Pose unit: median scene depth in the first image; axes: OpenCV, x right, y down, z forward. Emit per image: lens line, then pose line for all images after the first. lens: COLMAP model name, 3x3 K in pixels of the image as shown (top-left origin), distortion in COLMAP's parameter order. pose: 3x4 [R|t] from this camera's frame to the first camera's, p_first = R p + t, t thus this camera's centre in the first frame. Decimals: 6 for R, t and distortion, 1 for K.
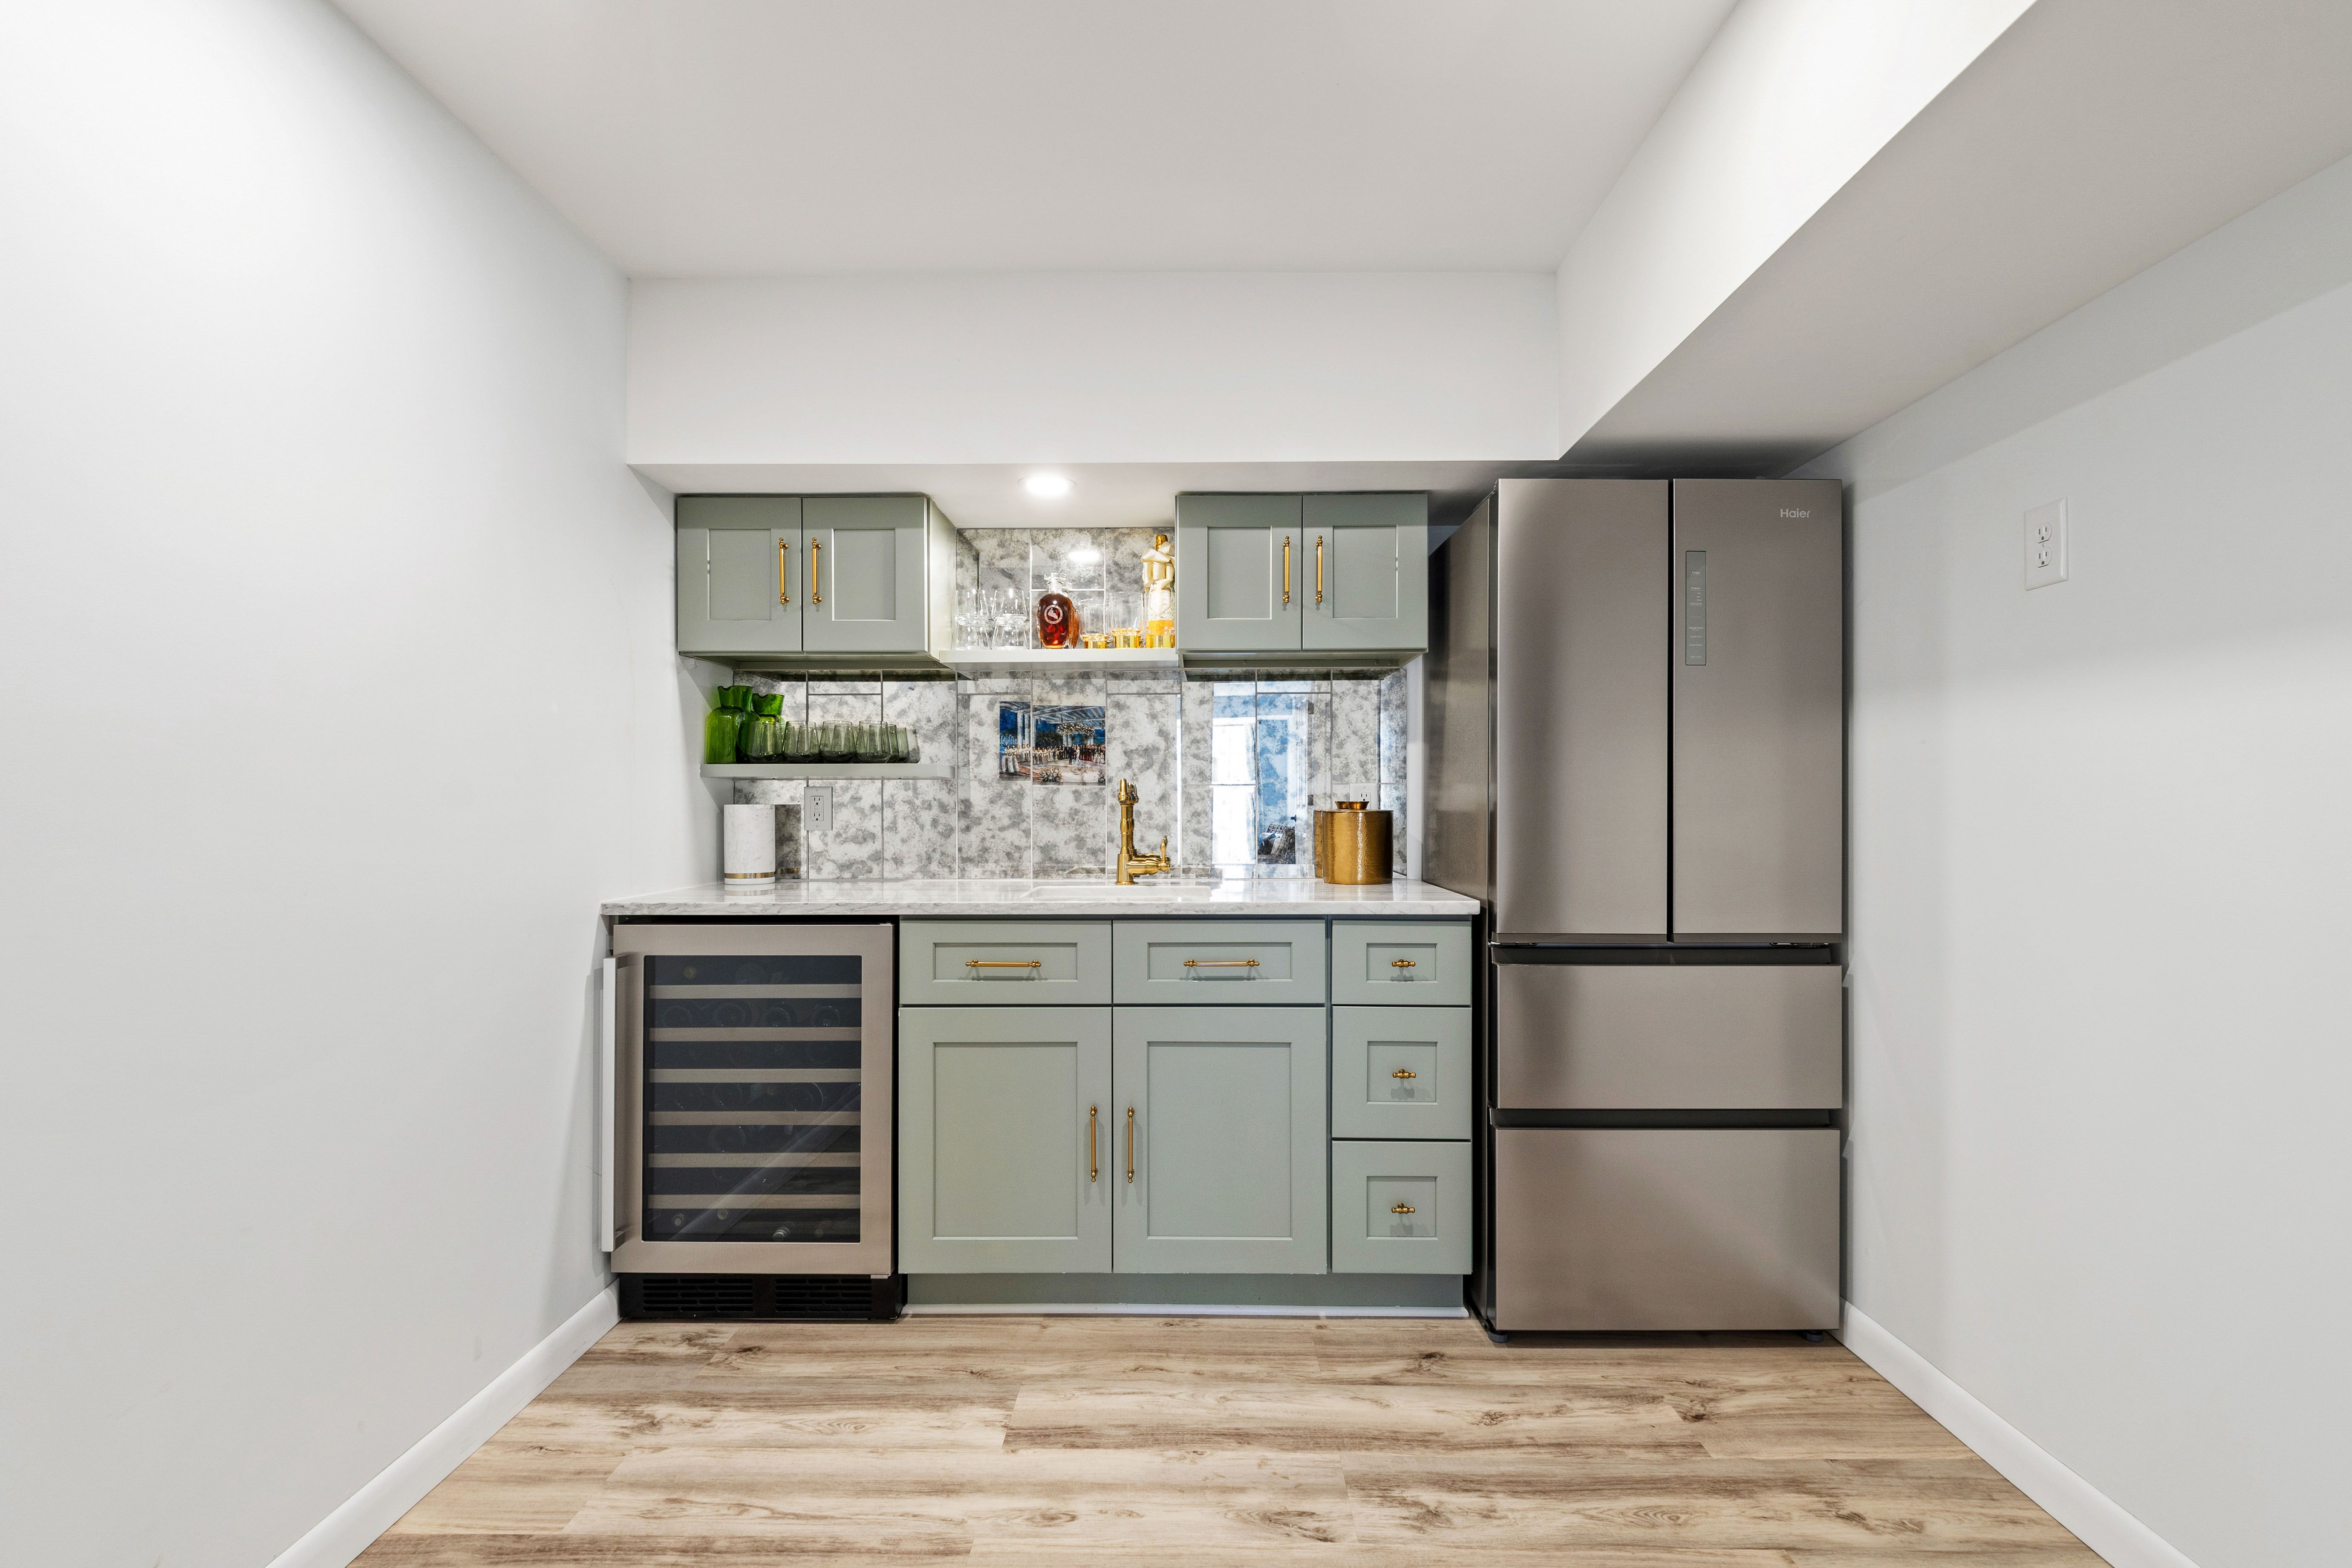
lens RADIAL K [[1062.9, 0, 1188.0], [0, 1062.9, 789.7], [0, 0, 1]] dist [0.001082, -0.000870]
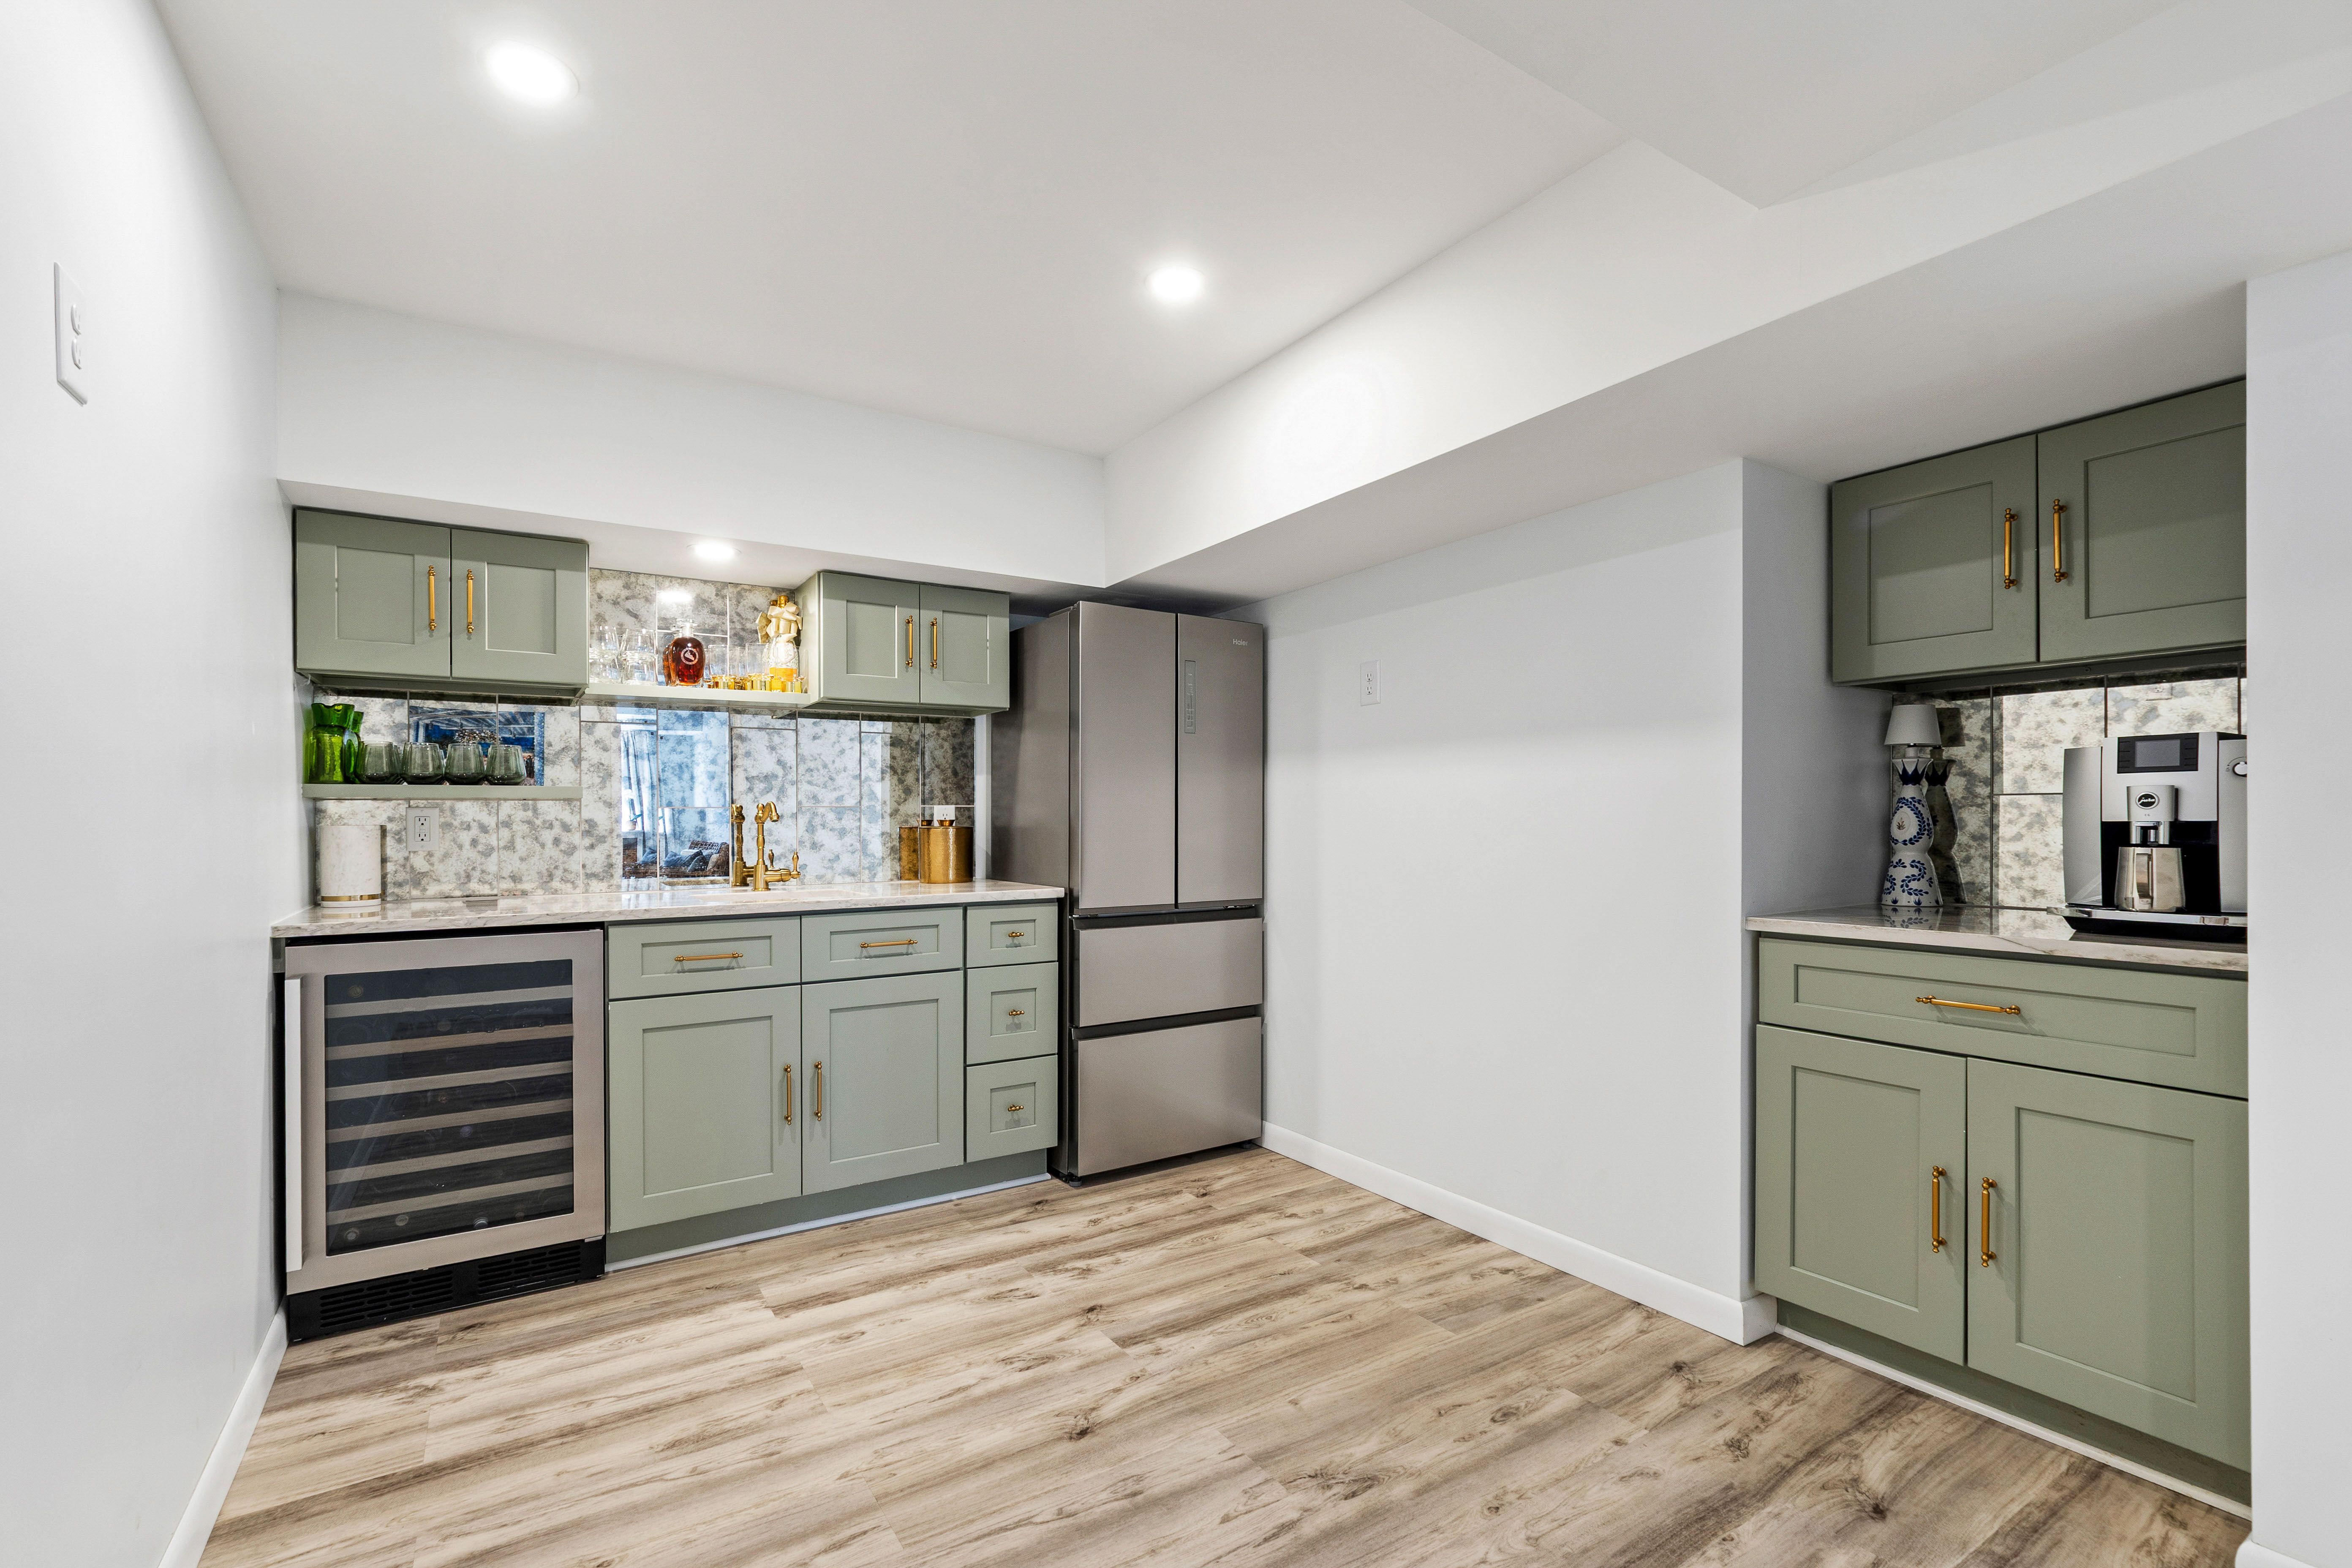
lens RADIAL K [[1034.8, 0, 1170.5], [0, 1034.8, 813.3], [0, 0, 1]] dist [0.001586, -0.000145]
pose [[0.836815, -0.000879, 0.547486, -0.376599], [-0.002915, 0.999977, 0.006060, -0.006648], [-0.547479, -0.006667, 0.836793, -0.261355]]
